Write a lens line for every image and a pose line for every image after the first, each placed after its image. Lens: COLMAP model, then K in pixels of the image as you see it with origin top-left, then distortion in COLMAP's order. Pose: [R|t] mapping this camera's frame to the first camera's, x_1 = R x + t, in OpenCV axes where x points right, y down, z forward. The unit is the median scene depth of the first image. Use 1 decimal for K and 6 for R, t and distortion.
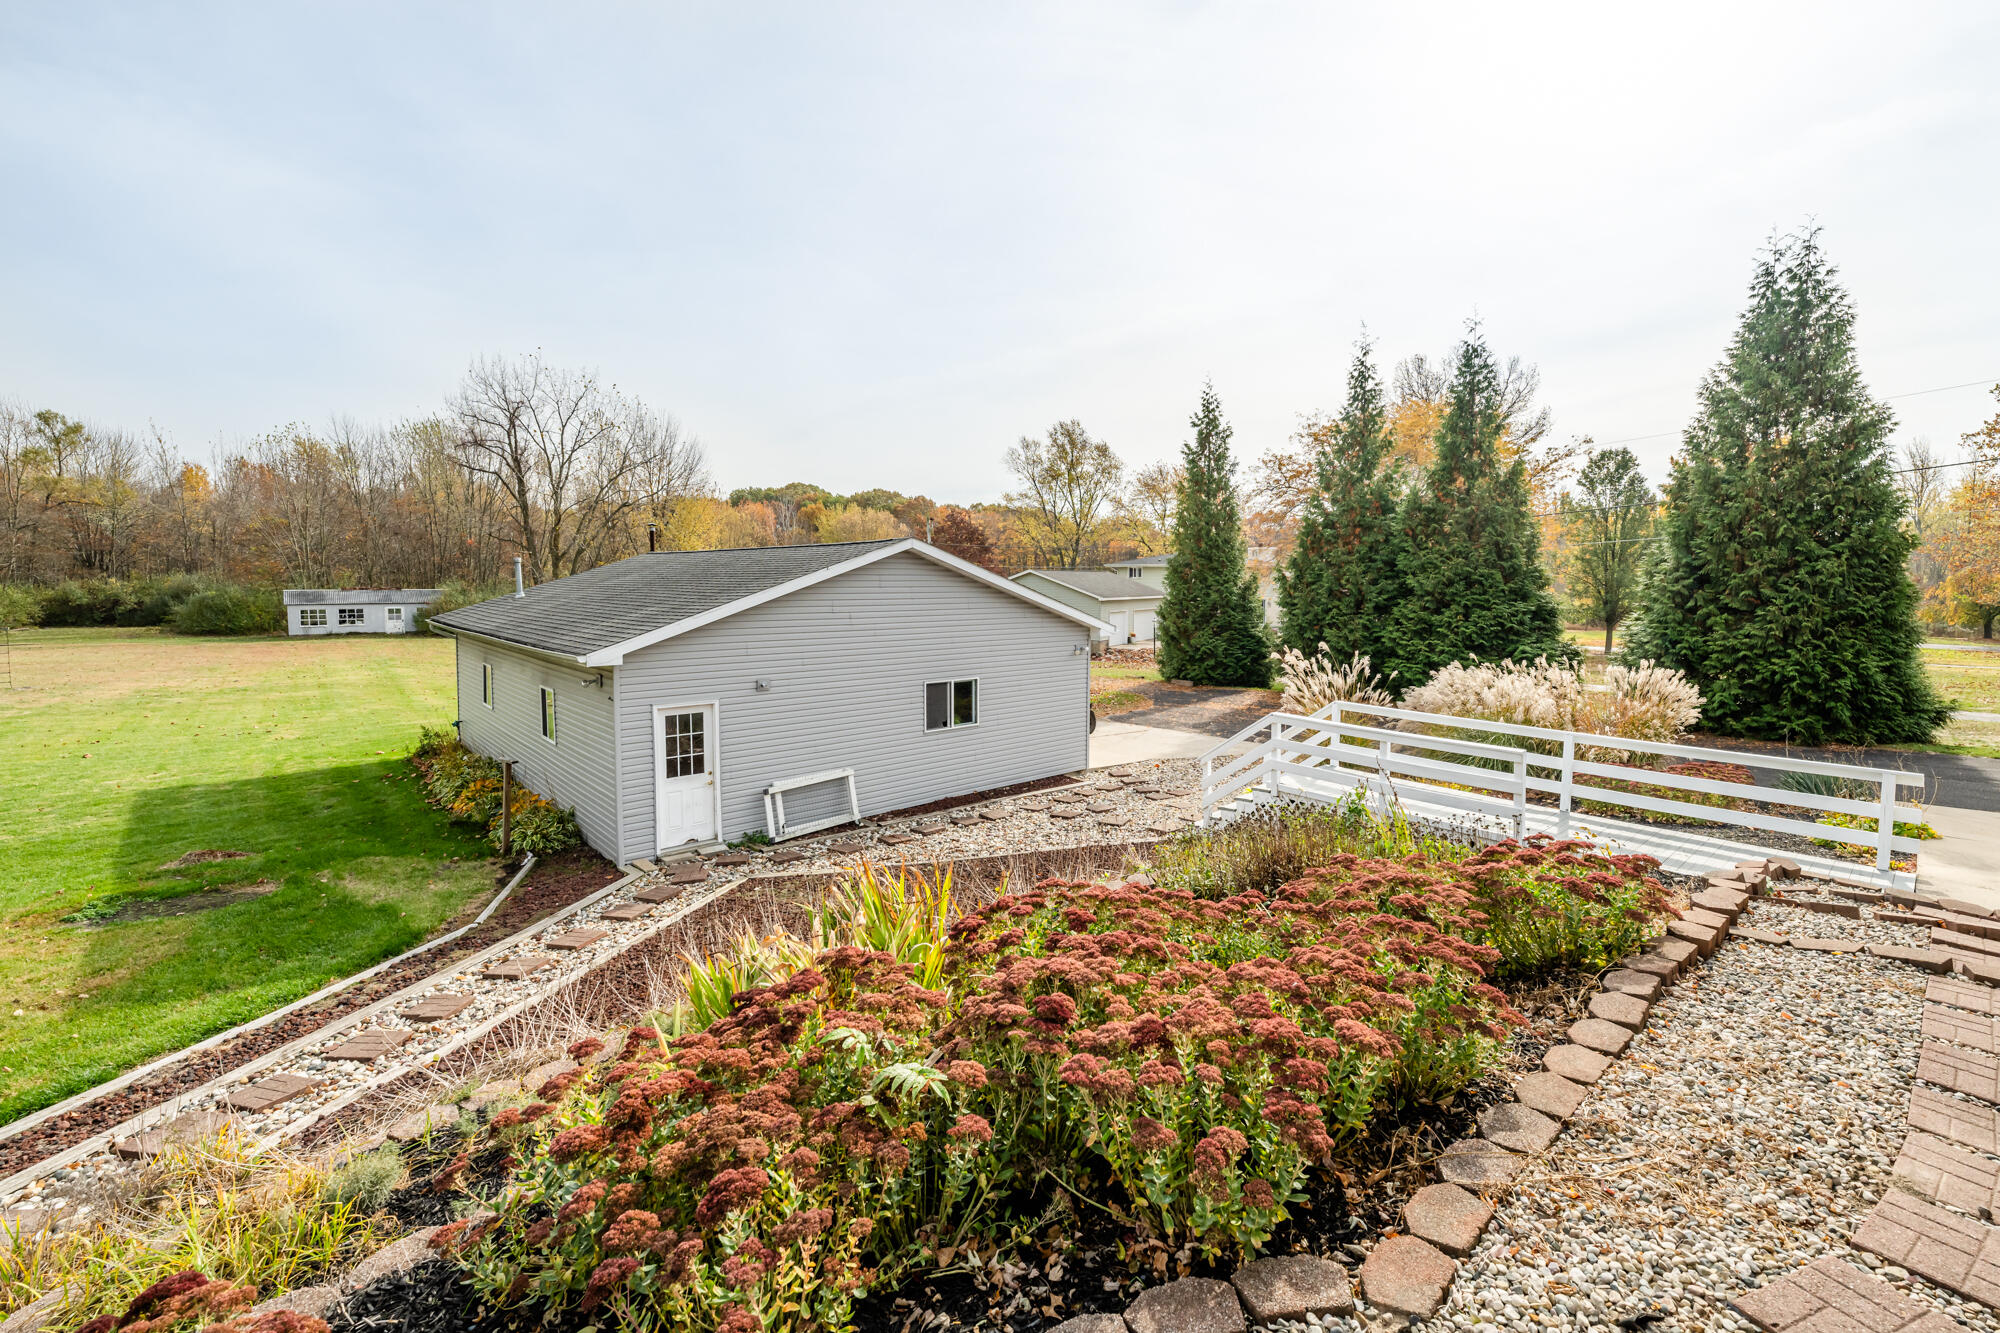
lens RADIAL K [[826.6, 0, 1062.9], [0, 826.6, 666.9], [0, 0, 1]] dist [-0.010347, 0.002940]
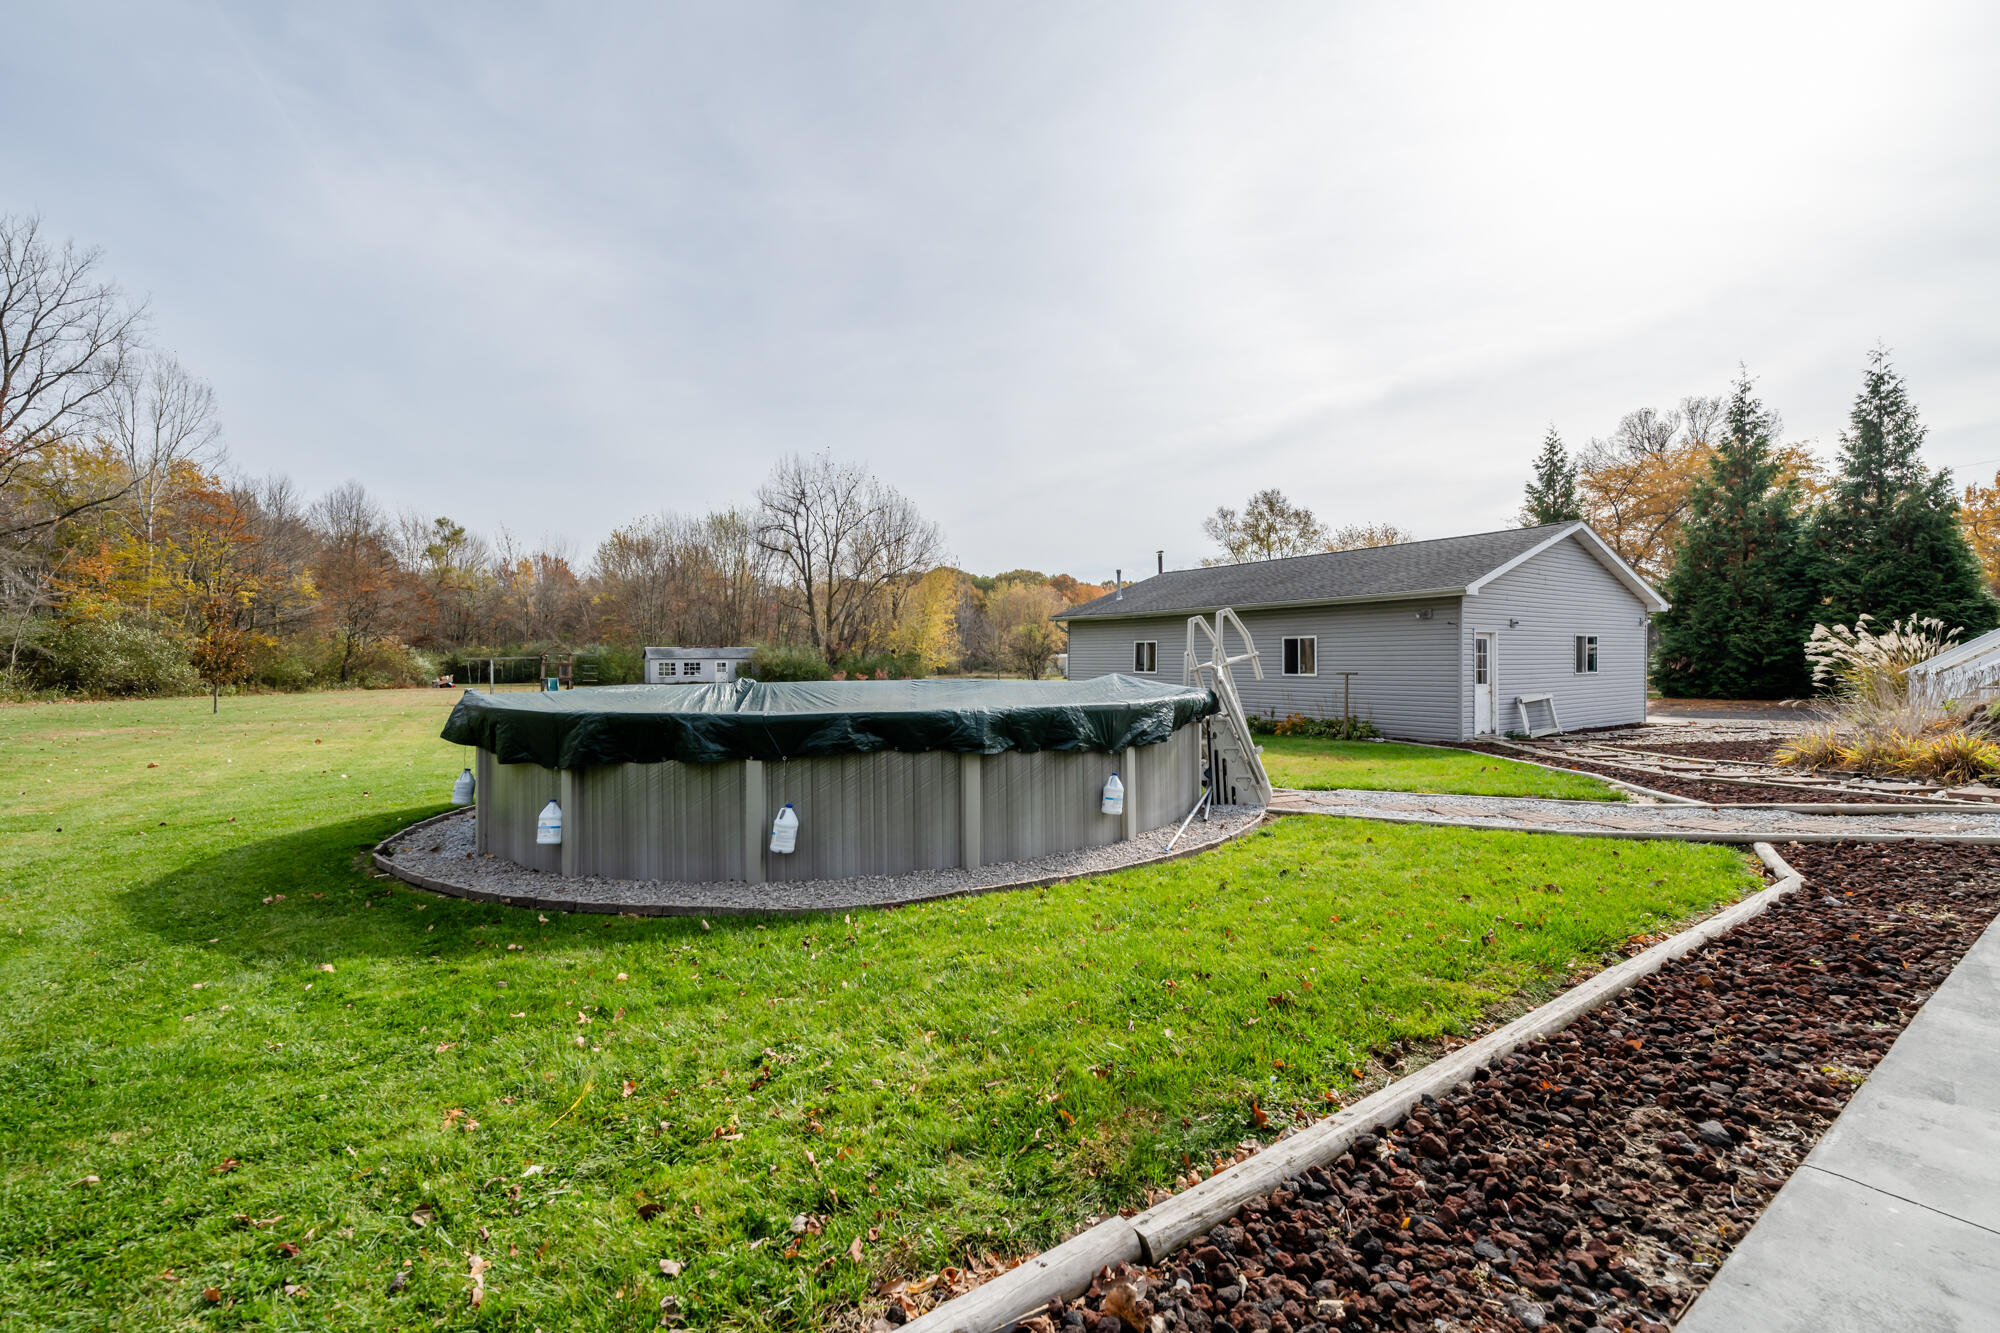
lens RADIAL K [[826.6, 0, 991.1], [0, 826.6, 669.2], [0, 0, 1]] dist [-0.010347, 0.002940]
pose [[0.985818, -0.010833, -0.167466, -0.382406], [-0.005938, 0.995037, -0.099325, 0.092425], [0.167711, 0.098910, 0.980862, -0.182772]]
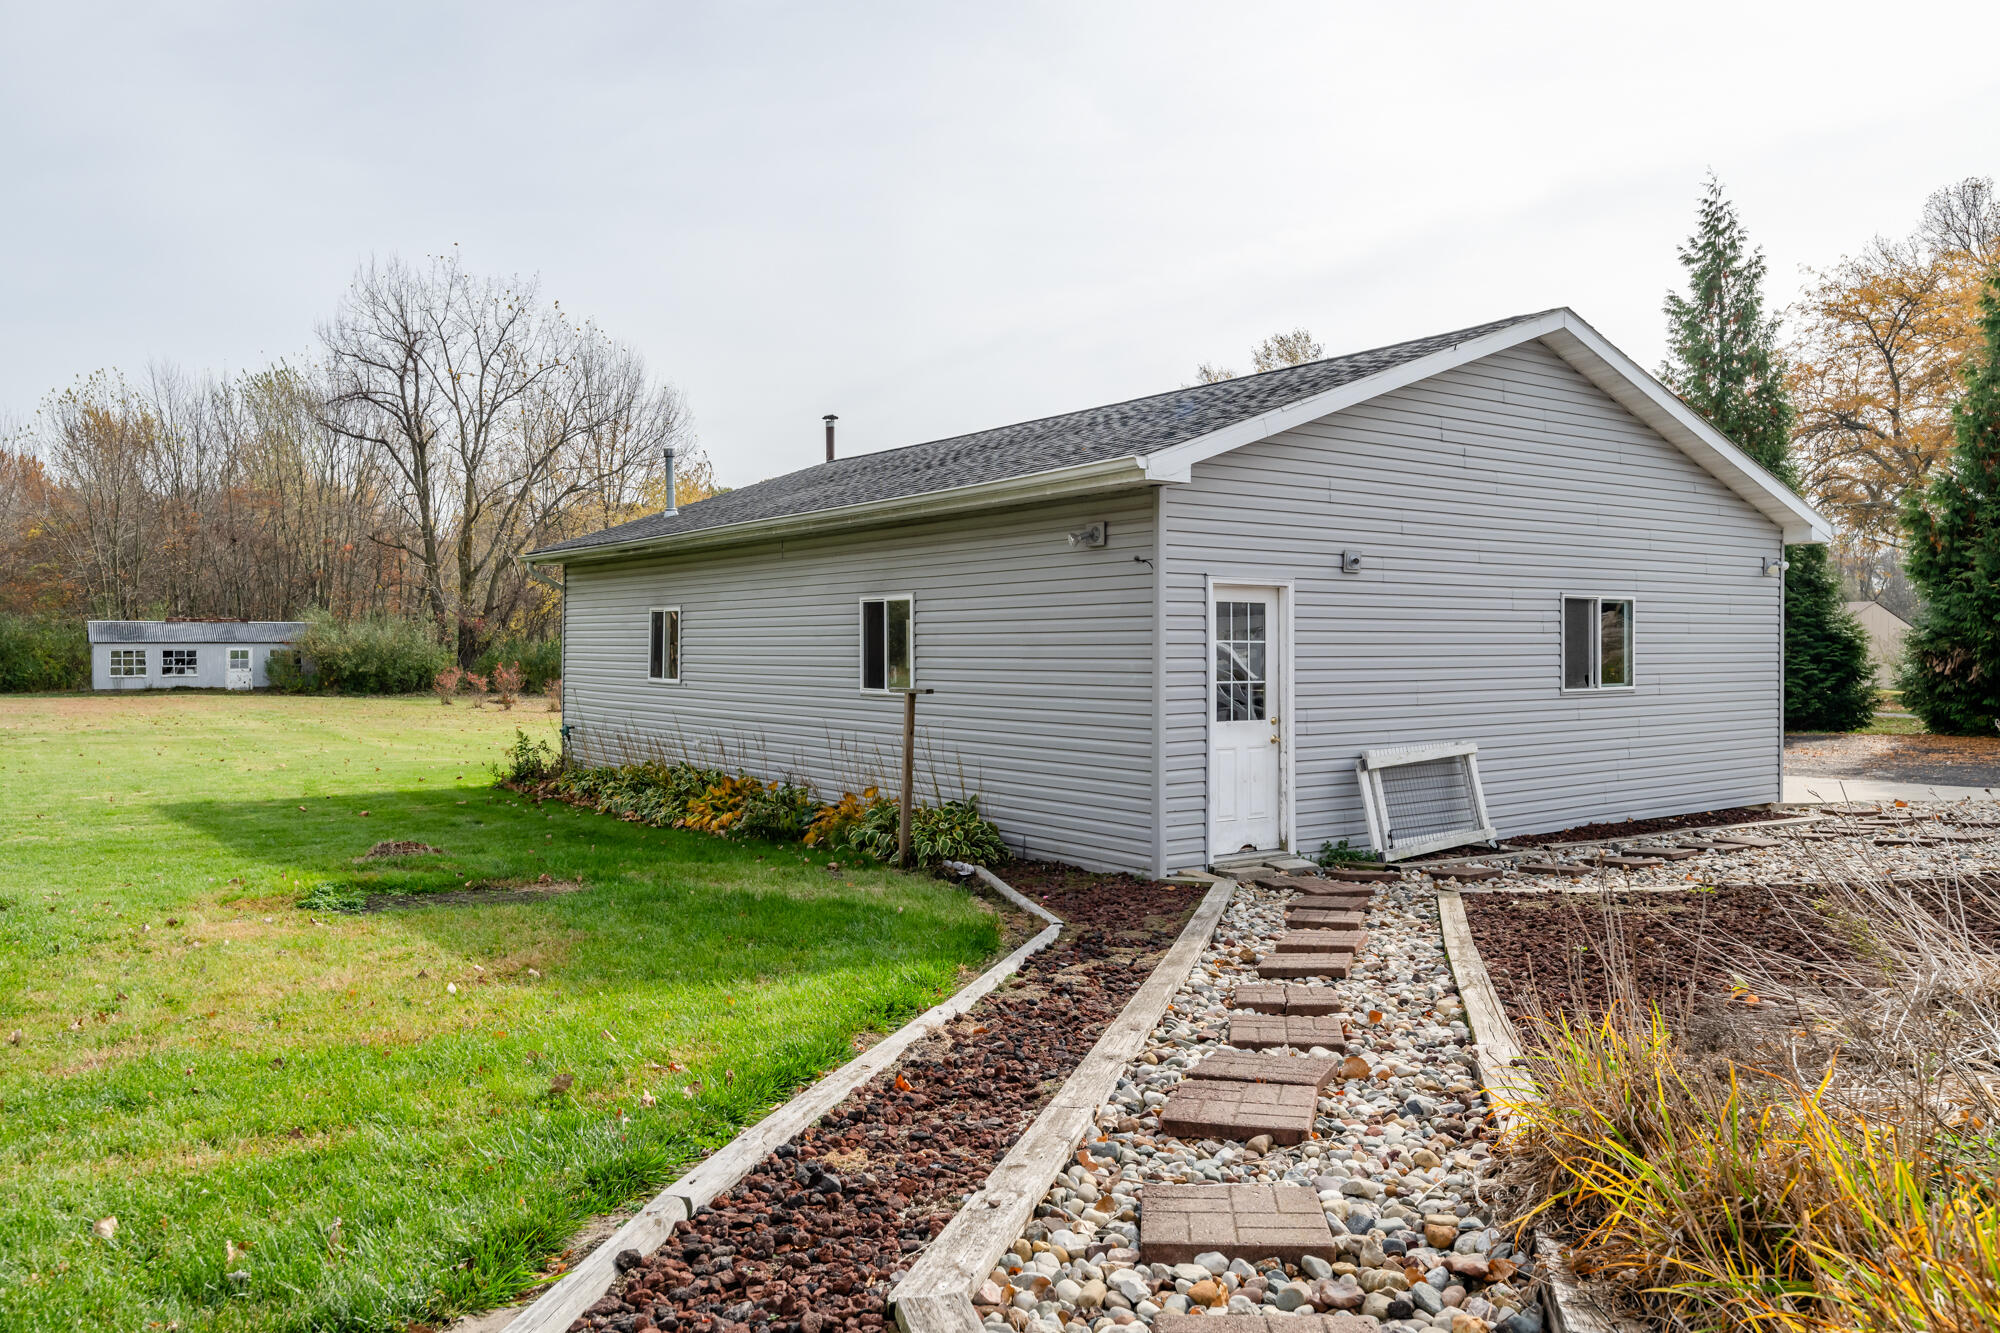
lens RADIAL K [[1402.1, 0, 951.8], [0, 1402.1, 701.5], [0, 0, 1]] dist [-0.012875, 0.006749]
pose [[0.989006, -0.002650, -0.147853, -0.187858], [-0.007977, 0.997428, -0.071237, 0.068401], [0.147661, 0.071633, 0.986440, 0.036511]]
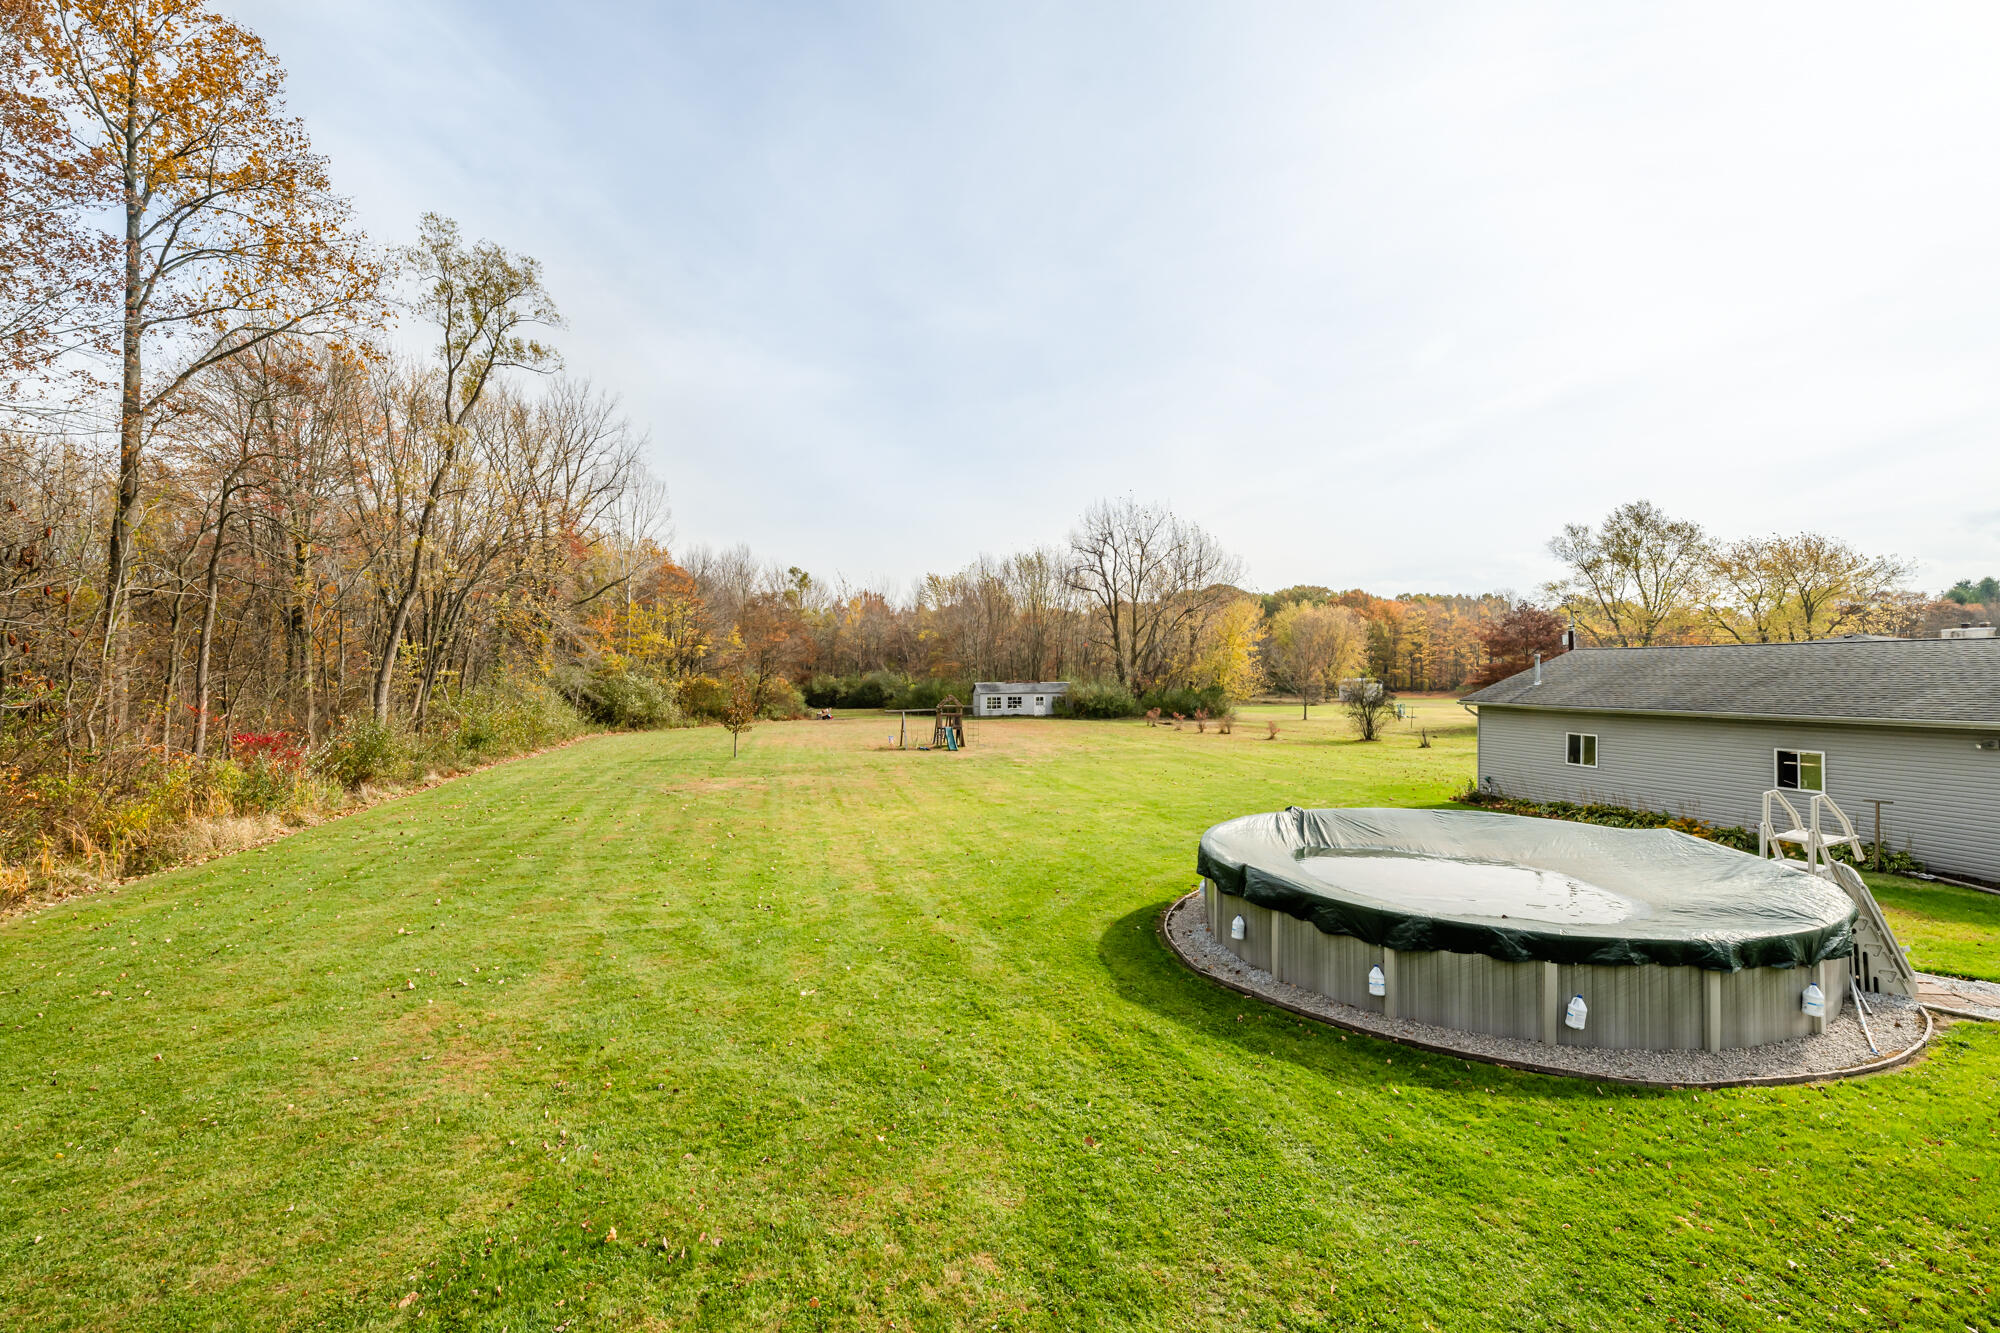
lens RADIAL K [[826.6, 0, 961.1], [0, 826.6, 663.6], [0, 0, 1]] dist [-0.010347, 0.002940]
pose [[0.877861, -0.011706, -0.478772, -0.498273], [-0.044942, 0.993276, -0.106689, 0.037026], [0.476801, 0.115175, 0.871433, -0.344822]]
